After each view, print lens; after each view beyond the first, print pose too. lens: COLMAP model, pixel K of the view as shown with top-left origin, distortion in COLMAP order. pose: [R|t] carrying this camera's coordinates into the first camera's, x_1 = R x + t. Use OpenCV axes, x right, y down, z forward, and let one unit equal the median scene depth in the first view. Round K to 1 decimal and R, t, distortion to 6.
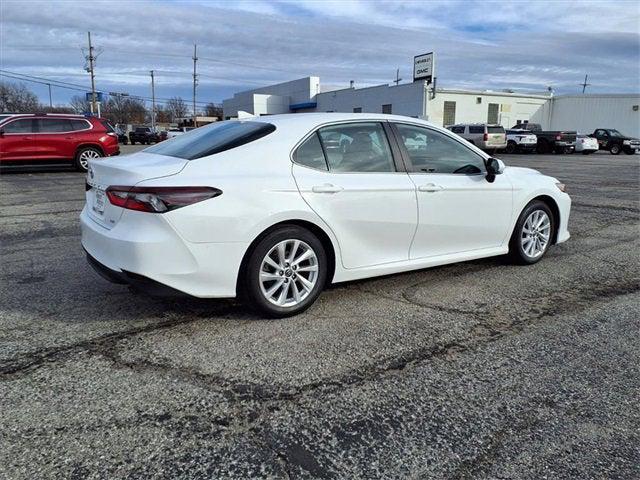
lens RADIAL K [[507.5, 0, 320.0], [0, 507.5, 240.0], [0, 0, 1]] dist [0.051817, -0.069092]
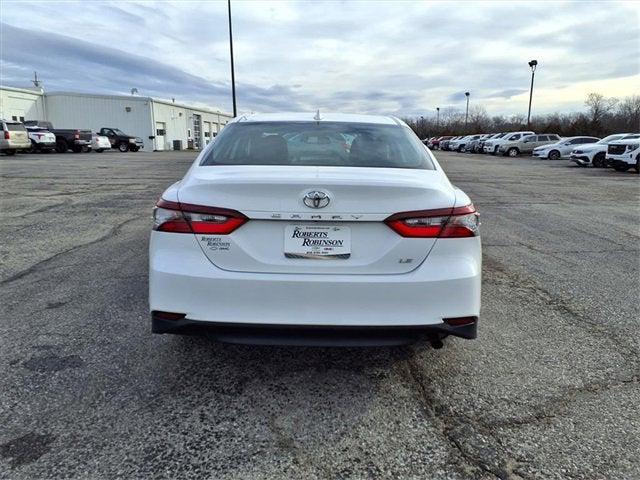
lens RADIAL K [[508.1, 0, 319.2], [0, 508.1, 237.1], [0, 0, 1]] dist [0.066728, -0.082776]
pose [[0.567380, -0.157812, 0.808192, -0.764142], [0.159558, 0.983932, 0.080113, -0.106500], [-0.807849, 0.083499, 0.583444, 0.492307]]
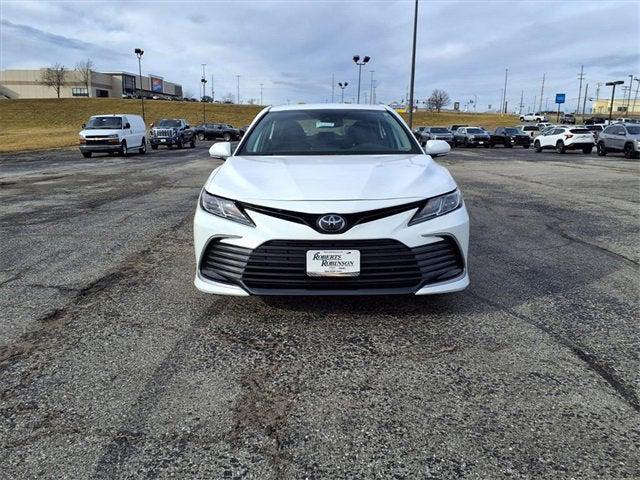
lens RADIAL K [[508.1, 0, 319.2], [0, 508.1, 237.1], [0, 0, 1]] dist [0.066728, -0.082776]
pose [[-0.561834, 0.157579, -0.812103, 1.087302], [-0.169865, 0.938796, 0.299679, -0.321277], [0.809623, 0.306317, -0.500681, 1.722598]]
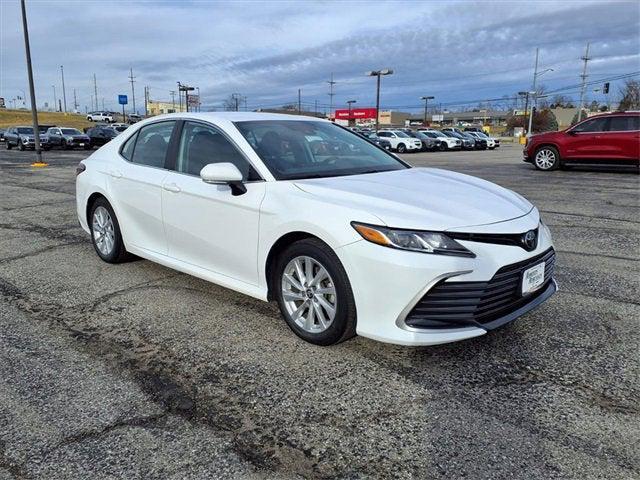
lens RADIAL K [[507.5, 0, 320.0], [0, 507.5, 240.0], [0, 0, 1]] dist [0.051817, -0.069092]
pose [[0.201818, 0.194621, -0.959892, 1.134380], [-0.193978, 0.968587, 0.155600, -0.196813], [0.960022, 0.154795, 0.233231, 0.981393]]
